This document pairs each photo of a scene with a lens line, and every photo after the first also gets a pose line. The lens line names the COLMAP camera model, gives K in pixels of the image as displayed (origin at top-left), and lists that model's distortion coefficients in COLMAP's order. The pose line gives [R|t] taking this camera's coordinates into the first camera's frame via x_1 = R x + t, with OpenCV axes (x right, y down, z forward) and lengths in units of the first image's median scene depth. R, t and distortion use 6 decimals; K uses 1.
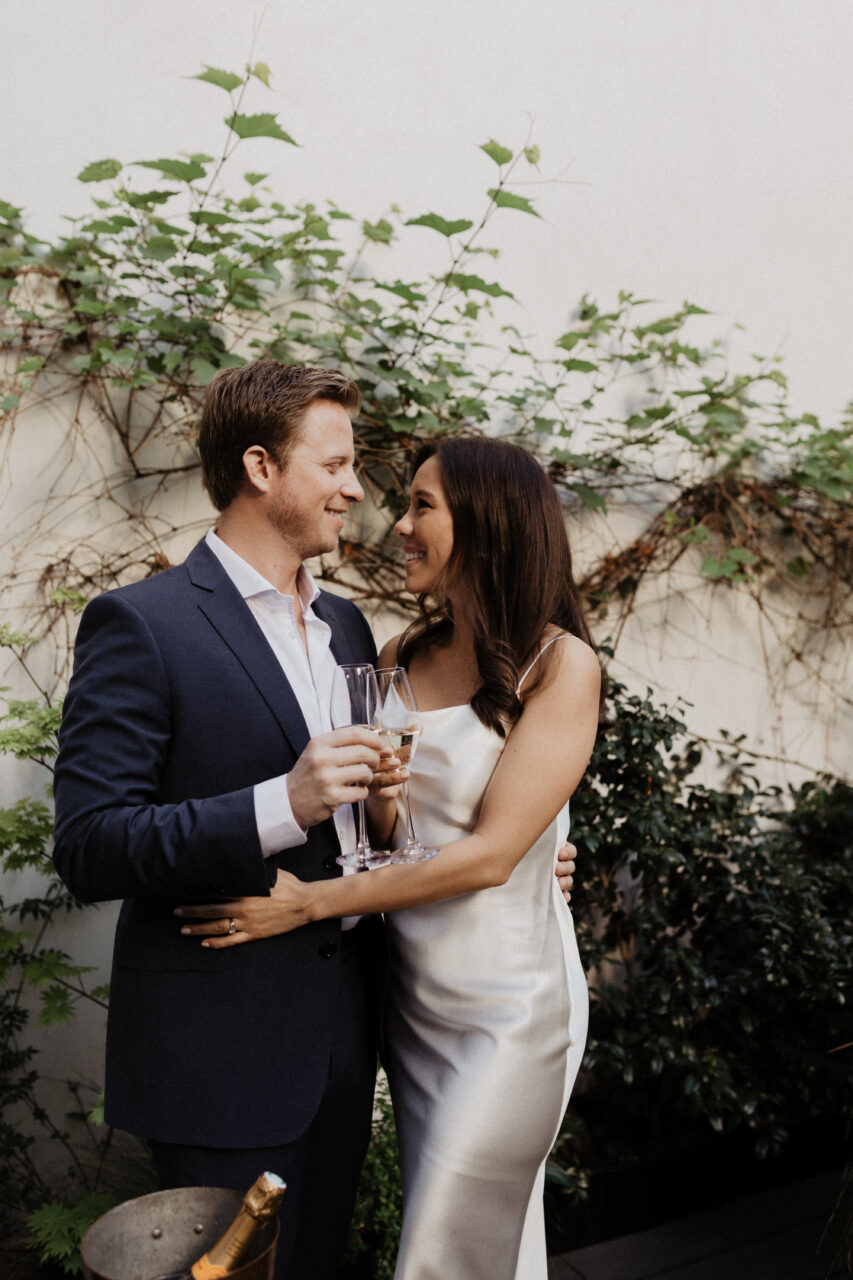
lens RADIAL K [[1197.1, 0, 426.5], [0, 1197.1, 640.0], [0, 0, 1]] dist [-0.006369, -0.000931]
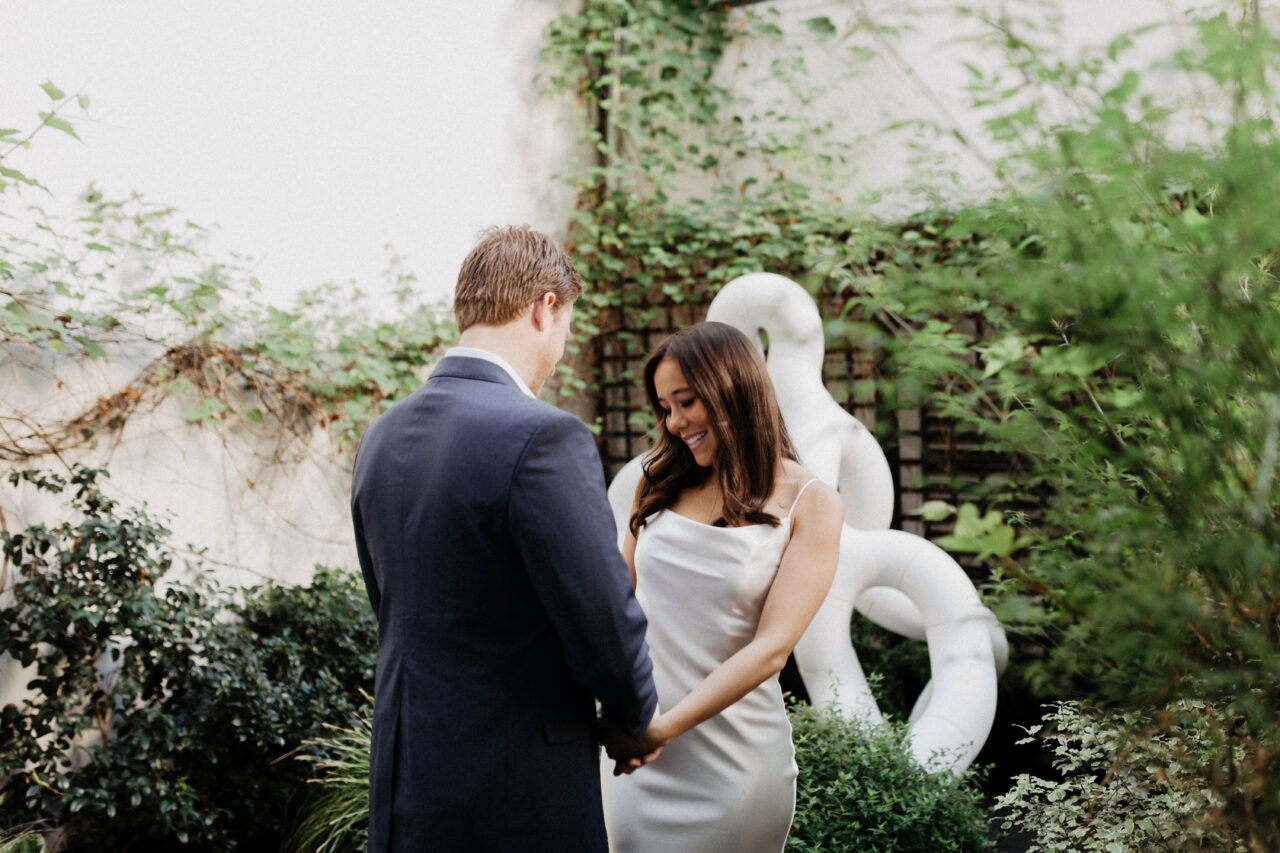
lens RADIAL K [[1197.1, 0, 640.0], [0, 1197.1, 426.5], [0, 0, 1]] dist [-0.006369, -0.000931]
pose [[0.803026, 0.053647, 0.593525, -0.129228], [-0.019643, 0.997782, -0.063610, 0.025956], [-0.595621, 0.039422, 0.802298, -0.300190]]
